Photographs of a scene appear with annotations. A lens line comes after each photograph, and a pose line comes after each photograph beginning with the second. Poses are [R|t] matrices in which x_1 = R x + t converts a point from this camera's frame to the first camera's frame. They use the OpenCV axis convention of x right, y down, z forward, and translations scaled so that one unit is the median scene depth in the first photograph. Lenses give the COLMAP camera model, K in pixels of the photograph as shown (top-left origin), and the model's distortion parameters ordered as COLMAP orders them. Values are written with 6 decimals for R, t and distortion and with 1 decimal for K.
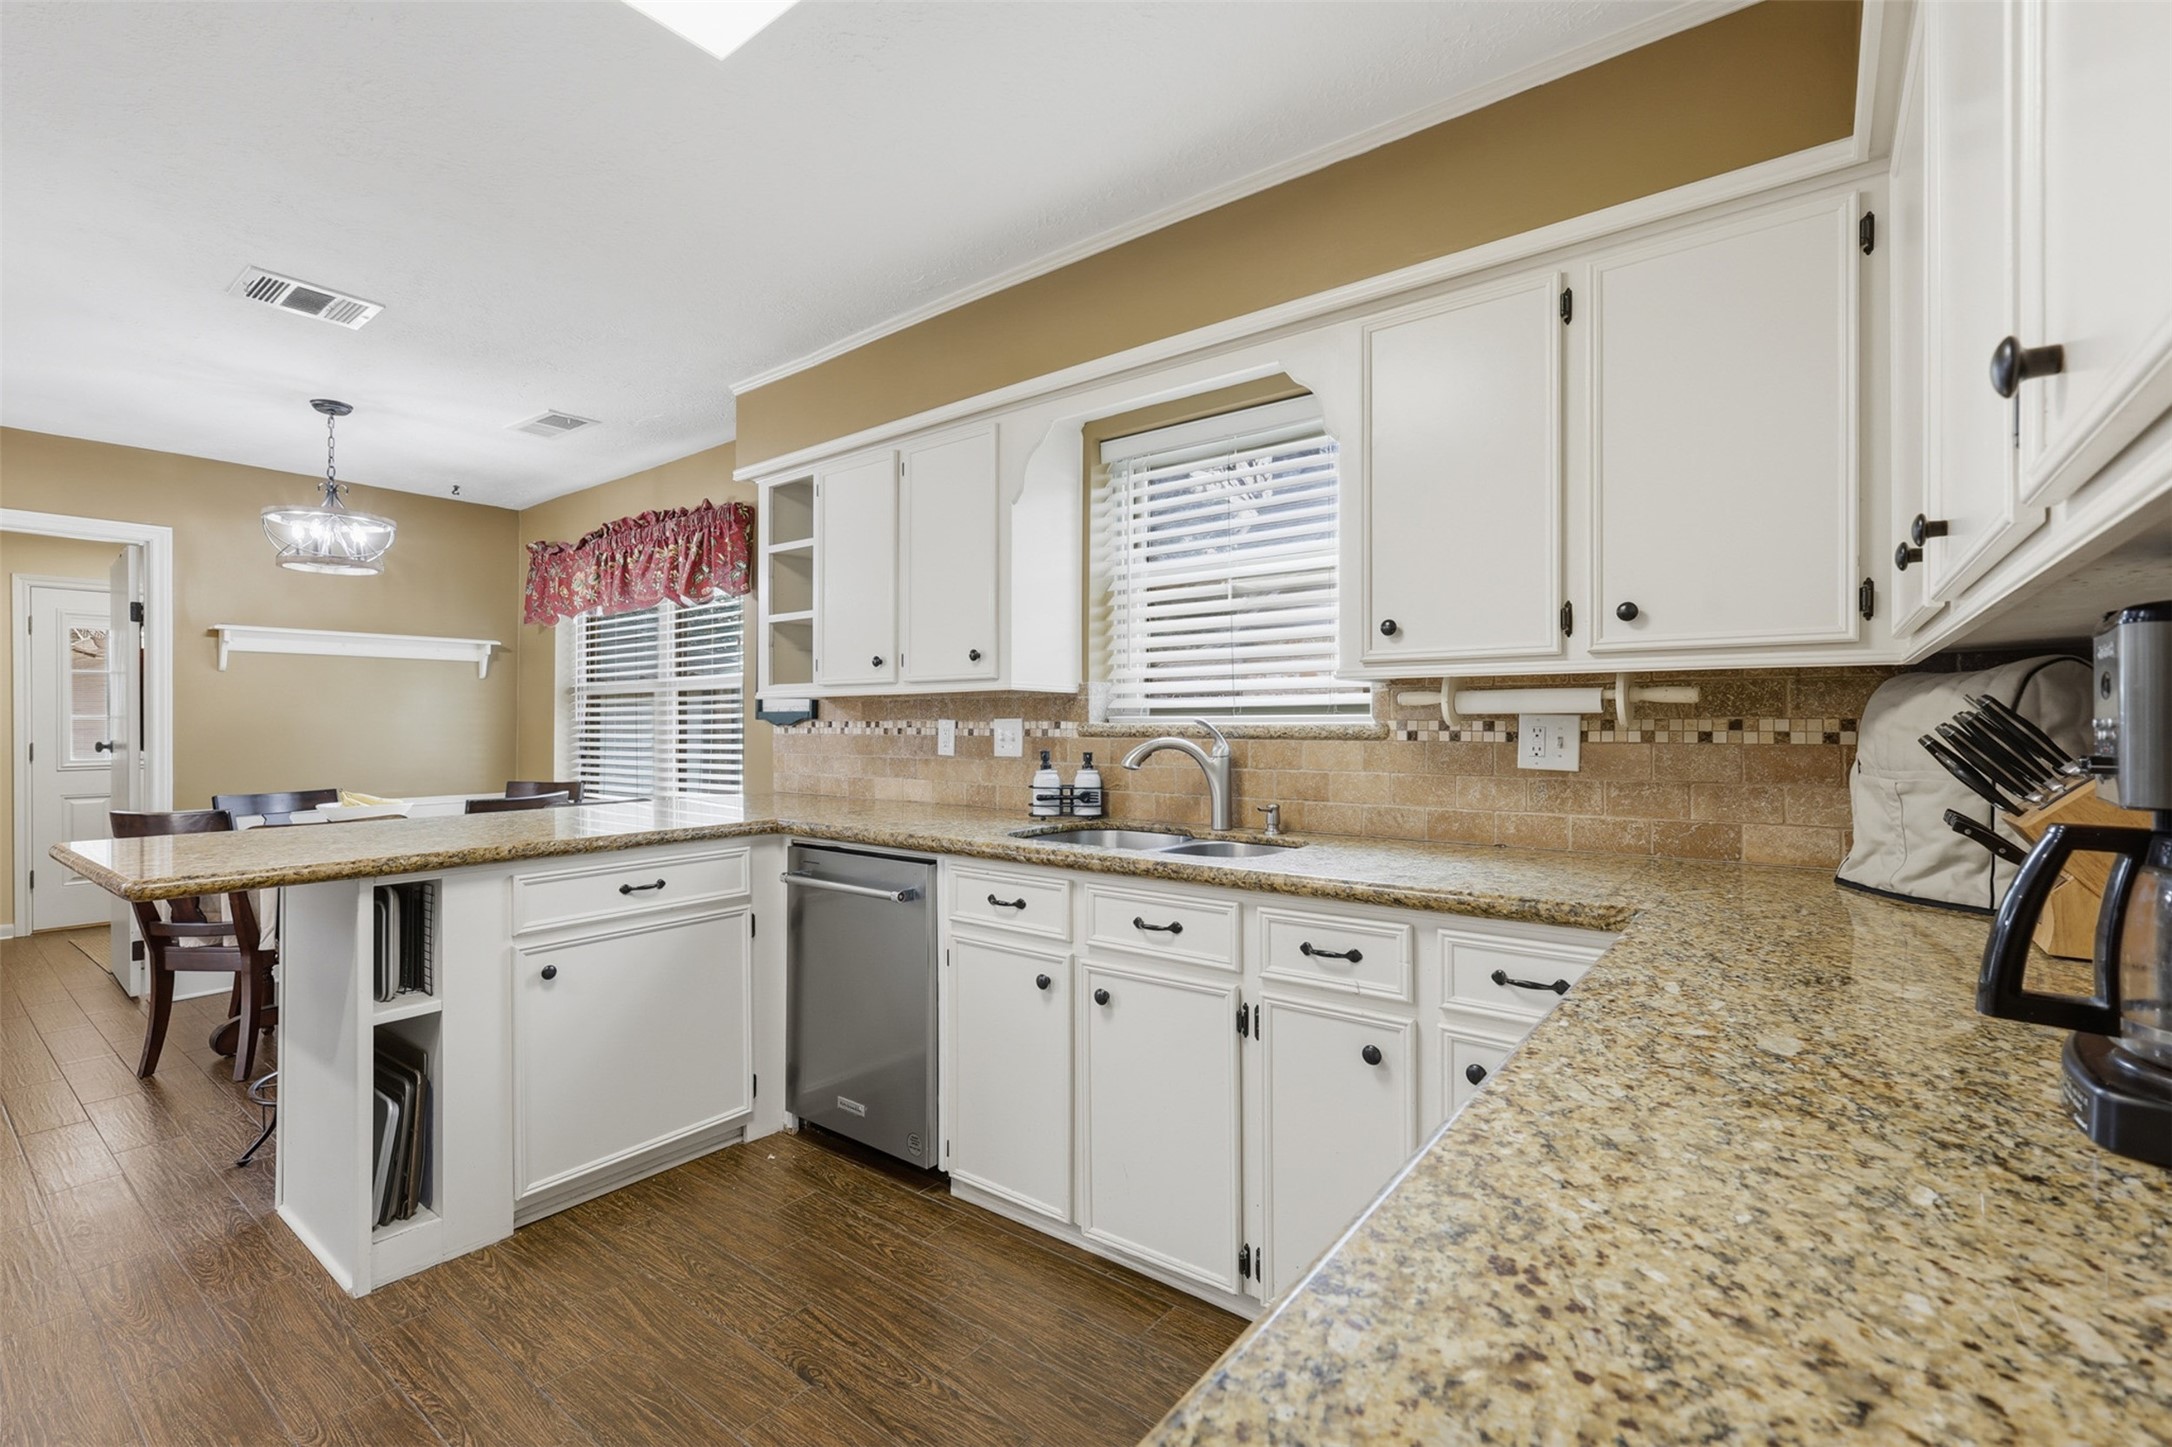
lens RADIAL K [[956.0, 0, 1083.4], [0, 956.0, 732.1], [0, 0, 1]] dist [0.001949, 0.000217]
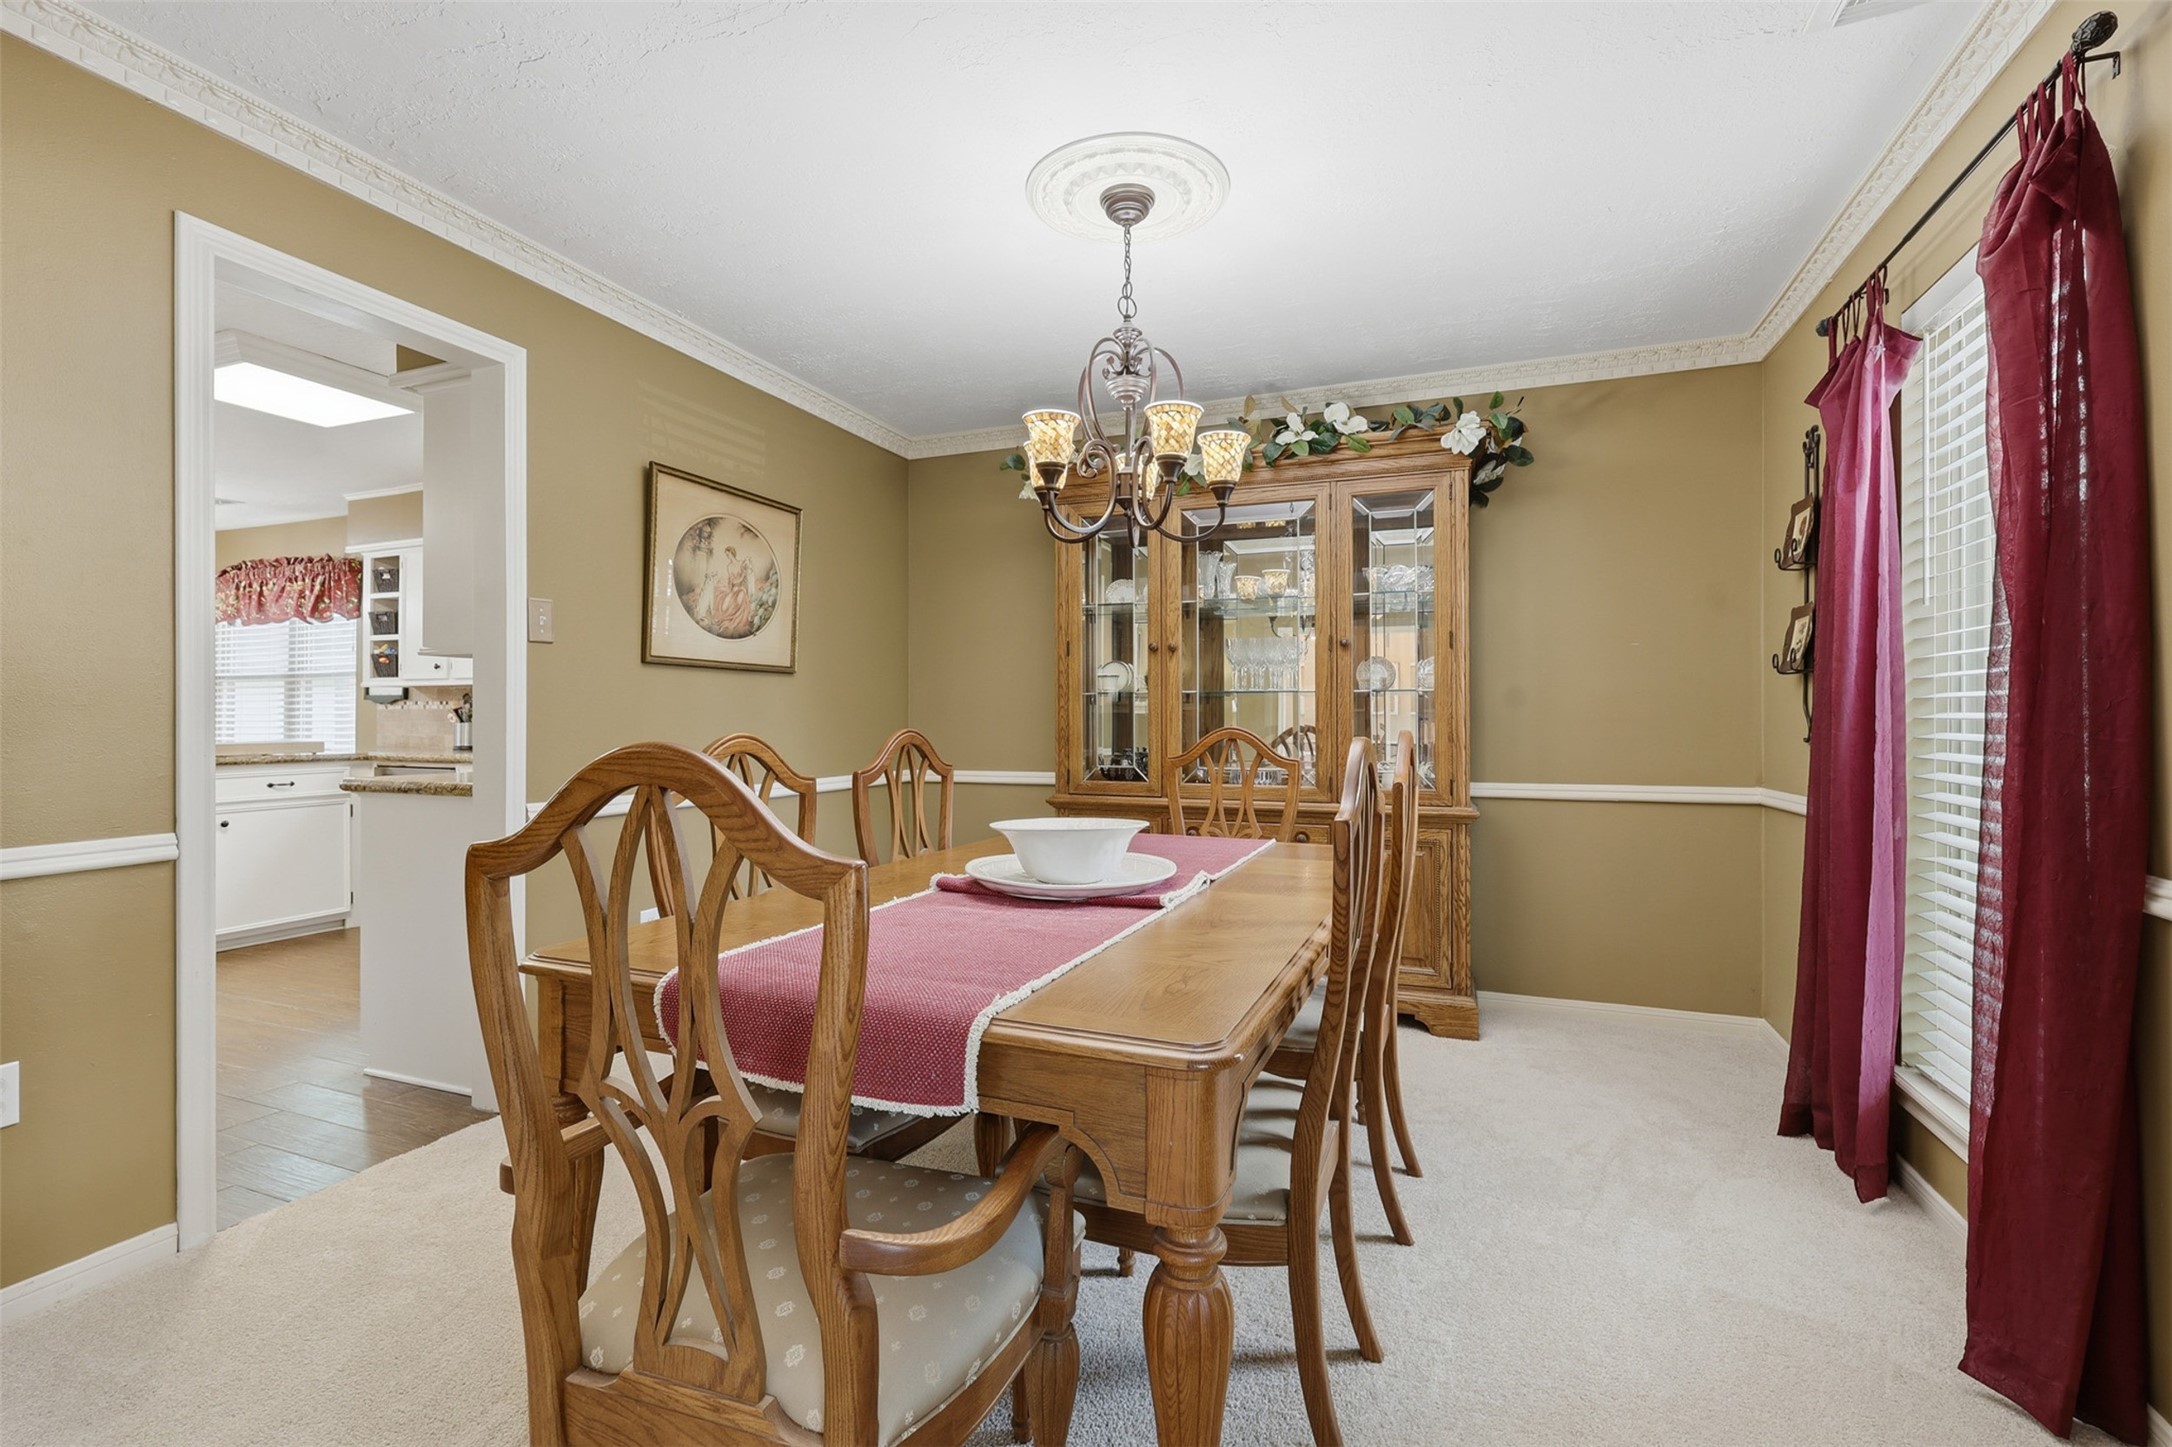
lens RADIAL K [[961.5, 0, 1092.4], [0, 961.5, 718.6], [0, 0, 1]] dist [0.000299, 0.000003]
pose [[0.960496, 0.001659, 0.278287, 0.350417], [0.000120, 0.999980, -0.006376, 0.026221], [-0.278292, 0.006158, 0.960477, -0.808828]]
